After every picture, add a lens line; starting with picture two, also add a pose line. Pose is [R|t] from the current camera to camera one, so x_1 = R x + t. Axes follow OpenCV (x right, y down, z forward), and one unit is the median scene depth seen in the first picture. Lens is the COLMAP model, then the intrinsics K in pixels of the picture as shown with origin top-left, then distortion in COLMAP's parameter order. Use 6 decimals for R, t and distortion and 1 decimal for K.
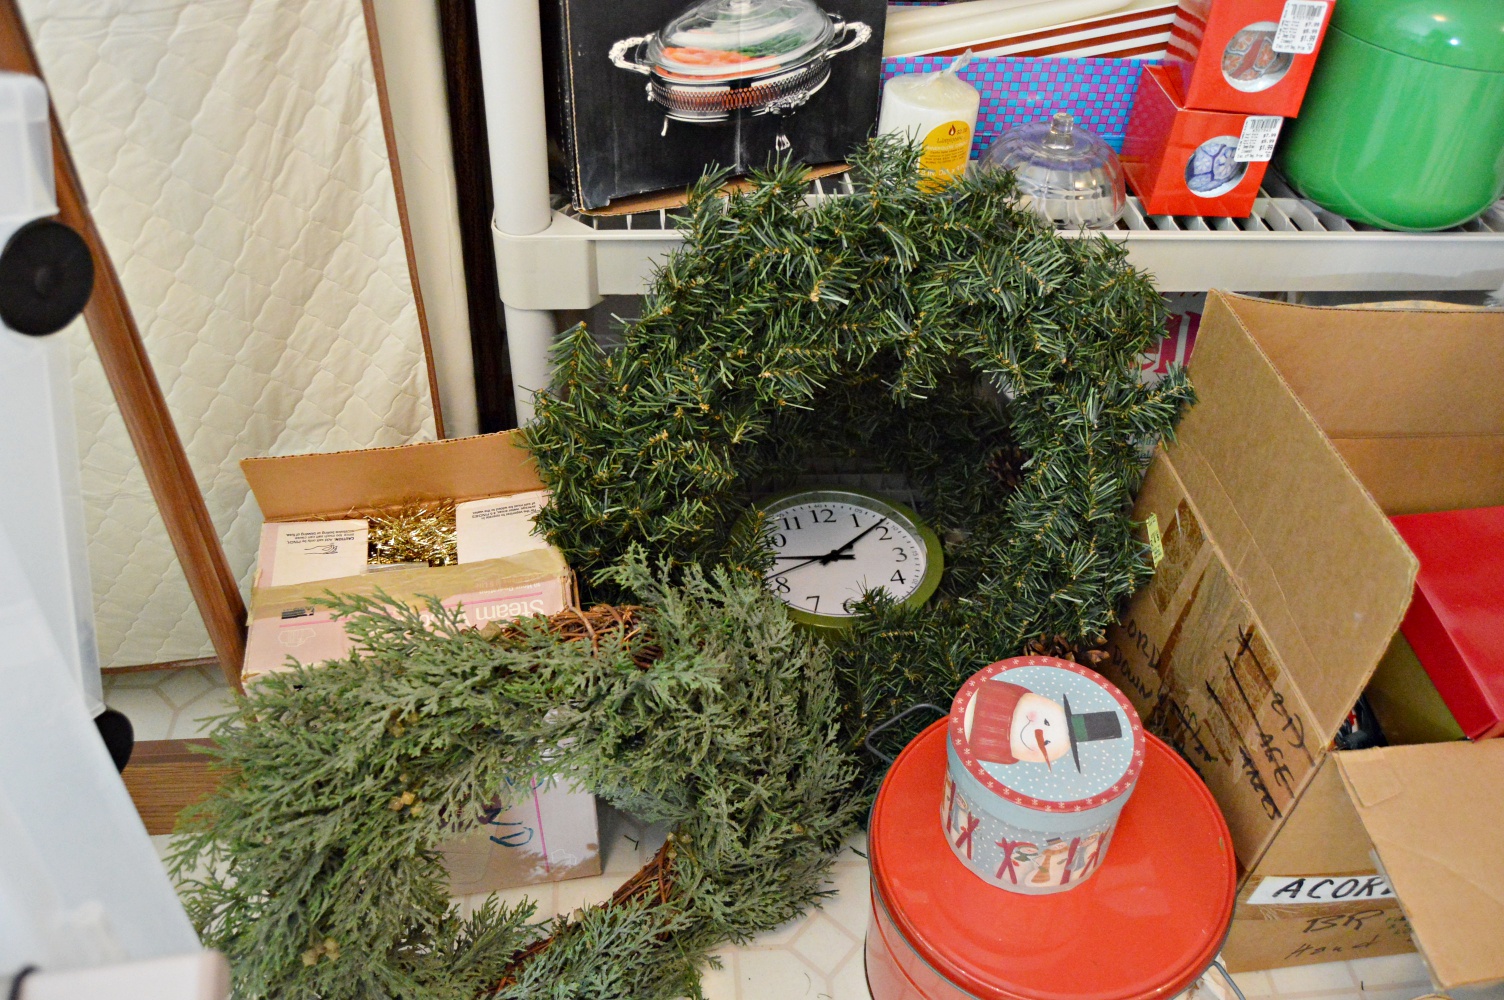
lens RADIAL K [[1174.0, 0, 744.9], [0, 1174.0, 511.9], [0, 0, 1]] dist [-0.098464, 0.038167]
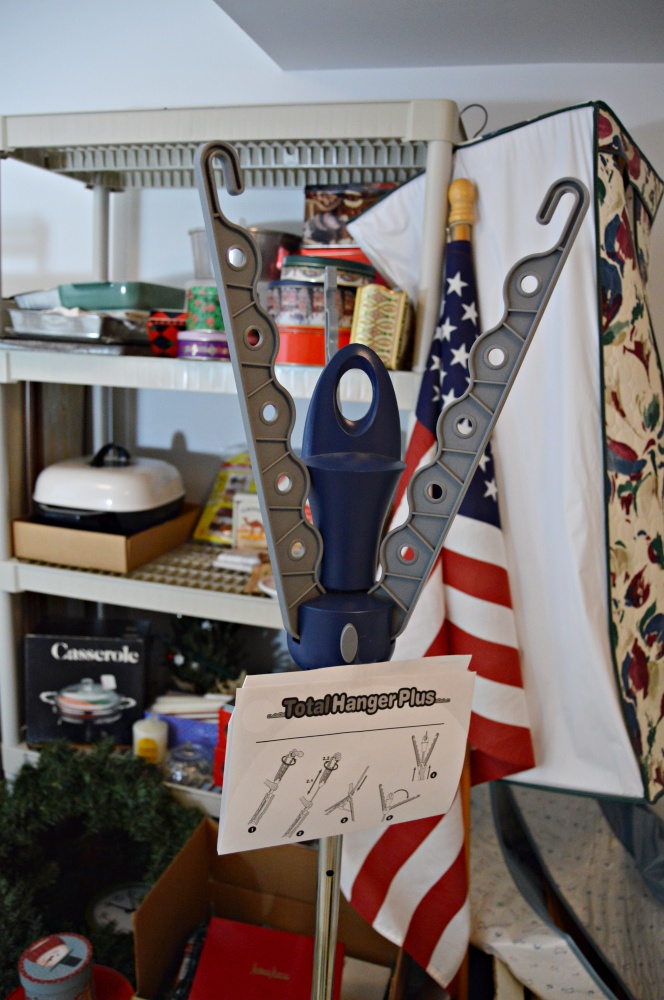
lens RADIAL K [[780.6, 0, 344.2], [0, 780.6, 514.3], [0, 0, 1]] dist [-0.098464, 0.038167]
pose [[0.936357, 0.081162, -0.341537, 1.270601], [-0.247959, 0.841606, -0.479807, -0.009685], [0.248498, 0.533958, 0.808169, -0.729731]]
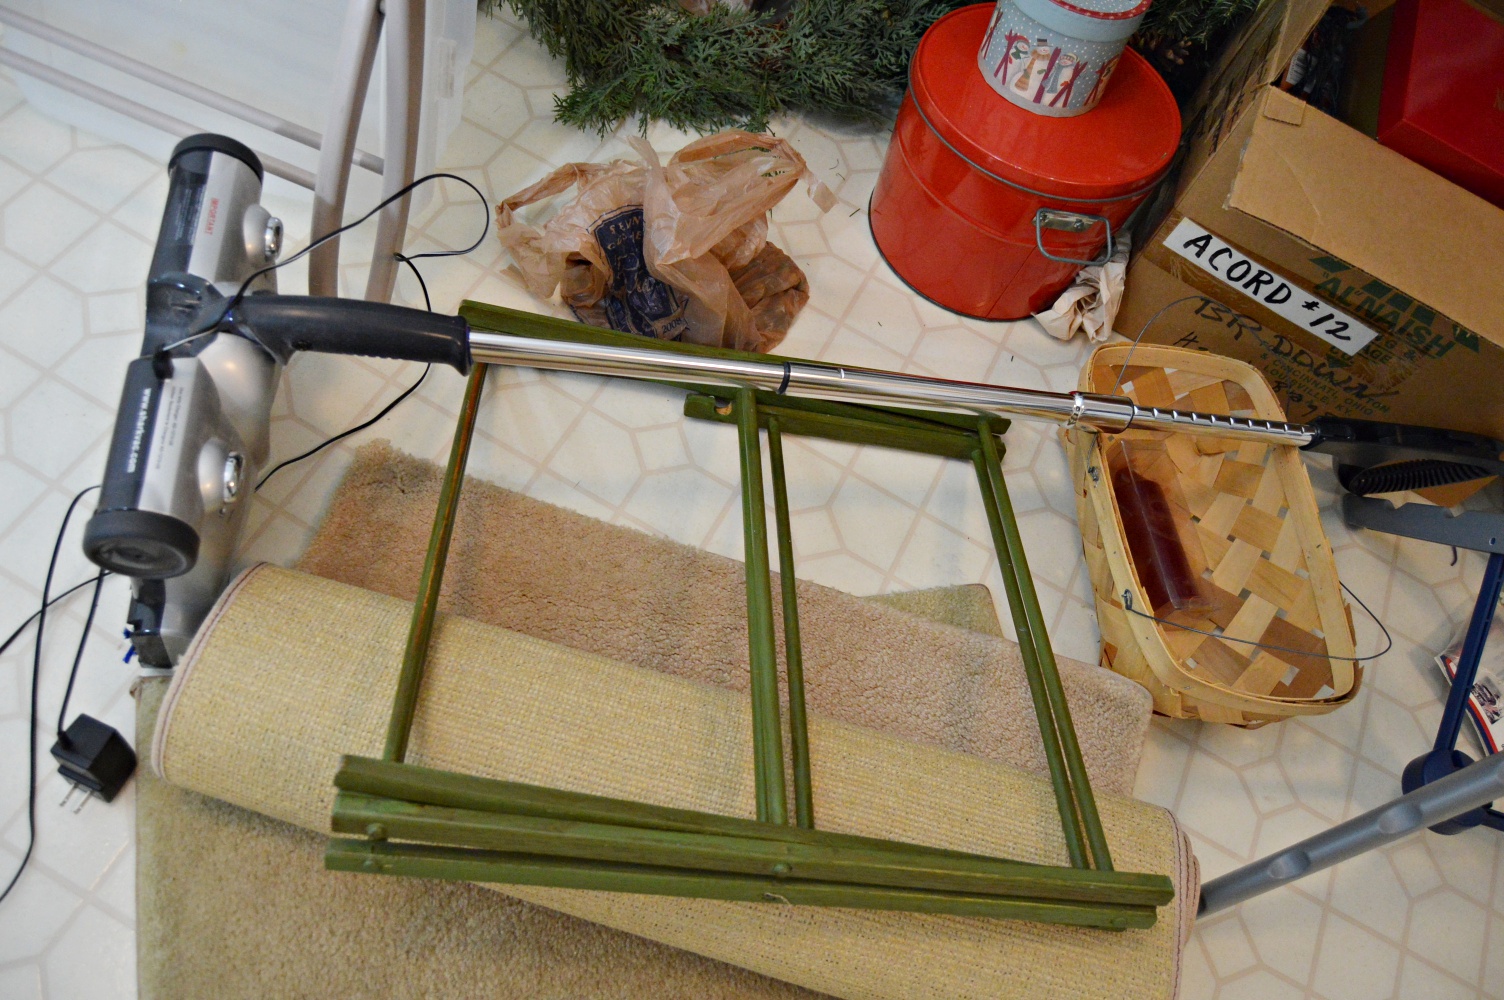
lens RADIAL K [[1174.0, 0, 755.9], [0, 1174.0, 508.1], [0, 0, 1]] dist [-0.098464, 0.038167]
pose [[0.843798, 0.522786, -0.121238, 0.378114], [-0.478977, 0.835523, 0.269224, 0.469361], [0.242044, -0.169100, 0.955416, -0.372969]]
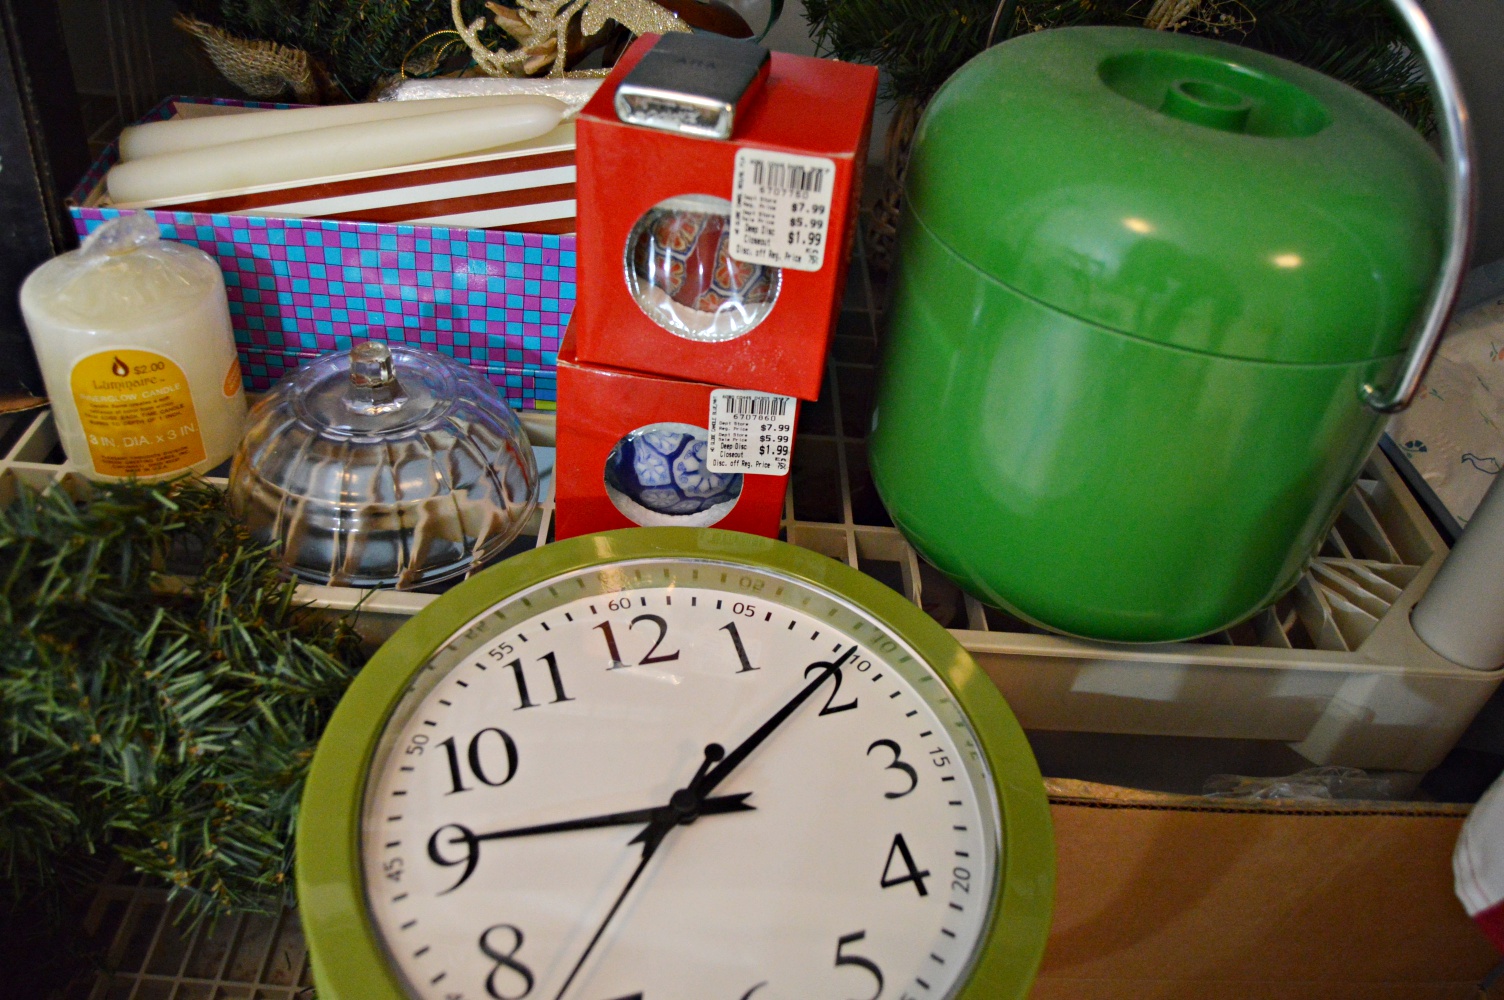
lens RADIAL K [[1174.0, 0, 752.7], [0, 1174.0, 504.4], [0, 0, 1]] dist [-0.098464, 0.038167]
pose [[0.994420, 0.101172, -0.029900, 0.480930], [-0.102988, 0.992410, -0.067202, -0.272811], [0.022874, 0.069907, 0.997291, 0.537194]]
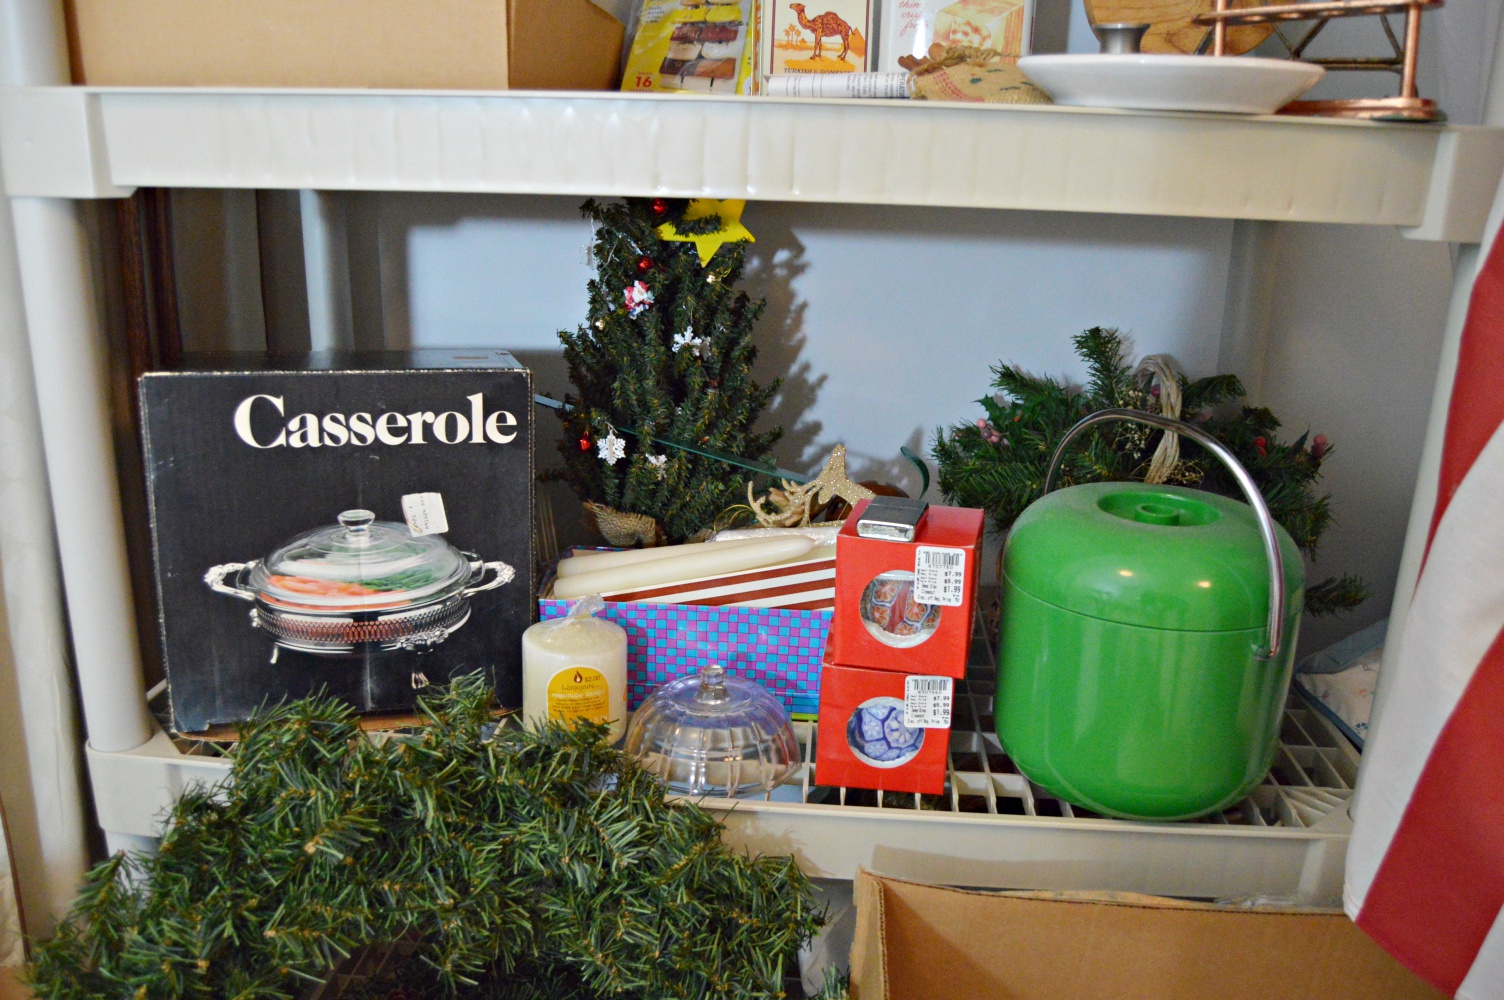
lens RADIAL K [[1174.0, 0, 759.3], [0, 1174.0, 515.6], [0, 0, 1]] dist [-0.098464, 0.038167]
pose [[0.985755, 0.035010, -0.164506, 0.477027], [-0.104517, 0.893826, -0.436064, -0.060218], [0.131773, 0.447046, 0.884752, 0.157649]]
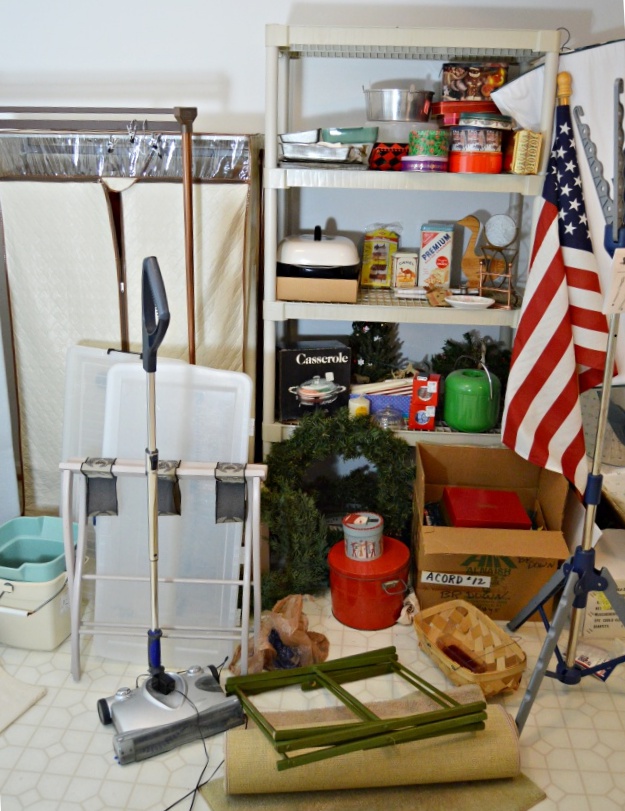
lens RADIAL K [[793.3, 0, 306.8], [0, 793.3, 358.5], [0, 0, 1]] dist [-0.095023, 0.000000]
pose [[0.984485, 0.021608, -0.174131, 0.522964], [-0.100194, 0.883920, -0.456778, 0.985909], [0.144047, 0.467138, 0.872372, -1.931430]]
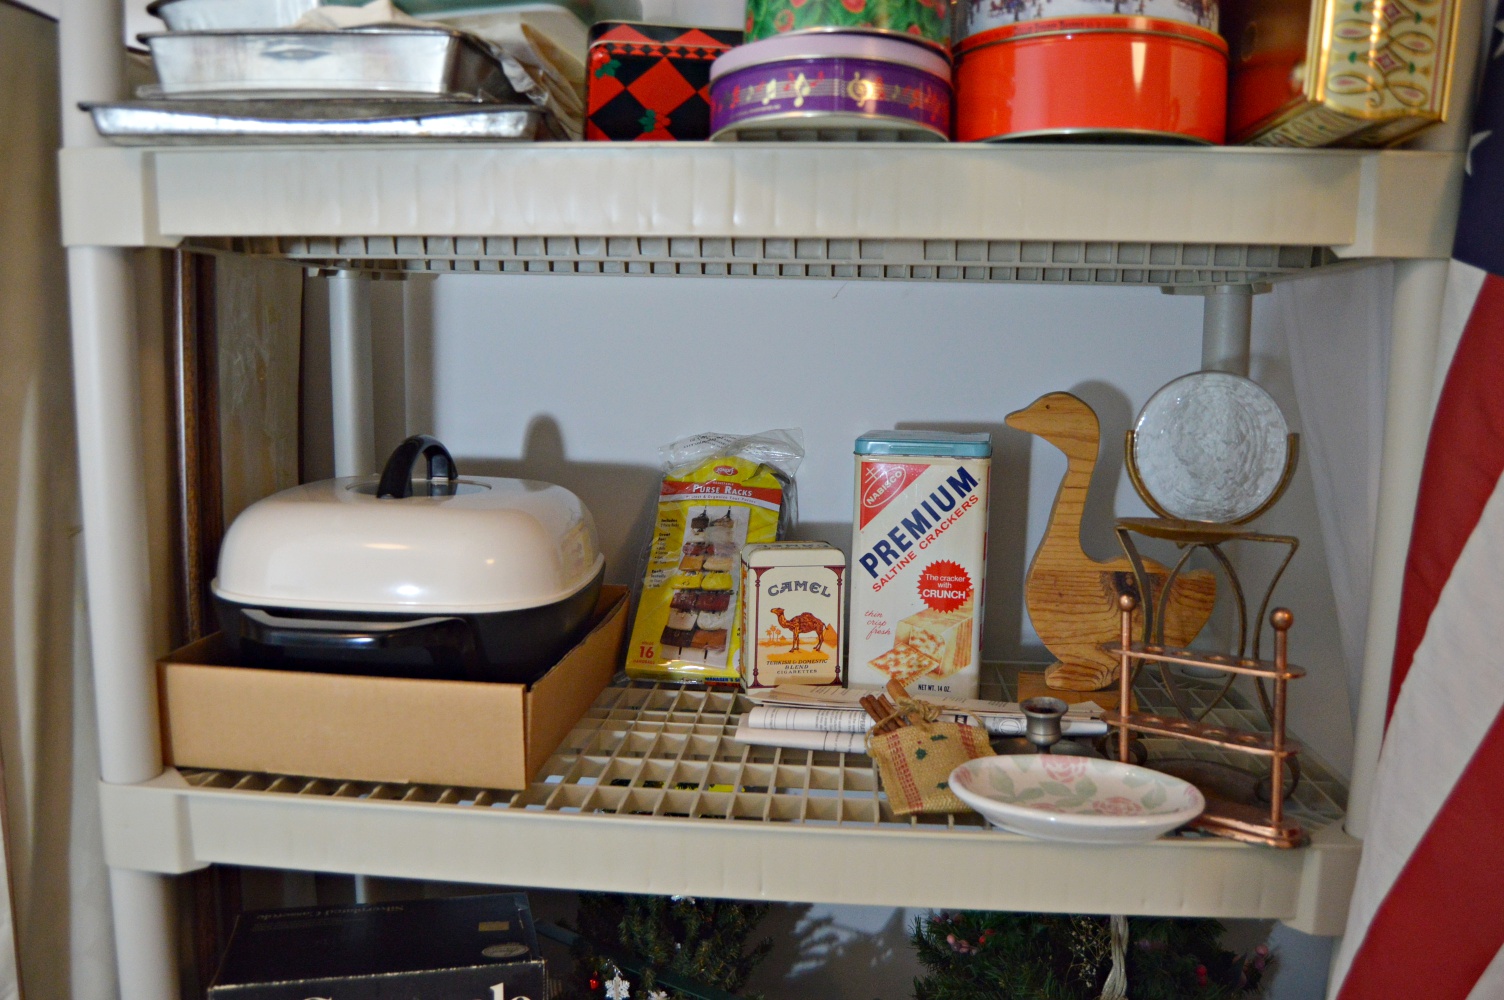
lens RADIAL K [[1174.0, 0, 760.9], [0, 1174.0, 507.0], [0, 0, 1]] dist [-0.098464, 0.038167]
pose [[0.982059, -0.002684, -0.188556, 0.537403], [-0.108288, 0.810573, -0.575539, -0.307430], [0.154383, 0.585631, 0.795740, -0.160752]]
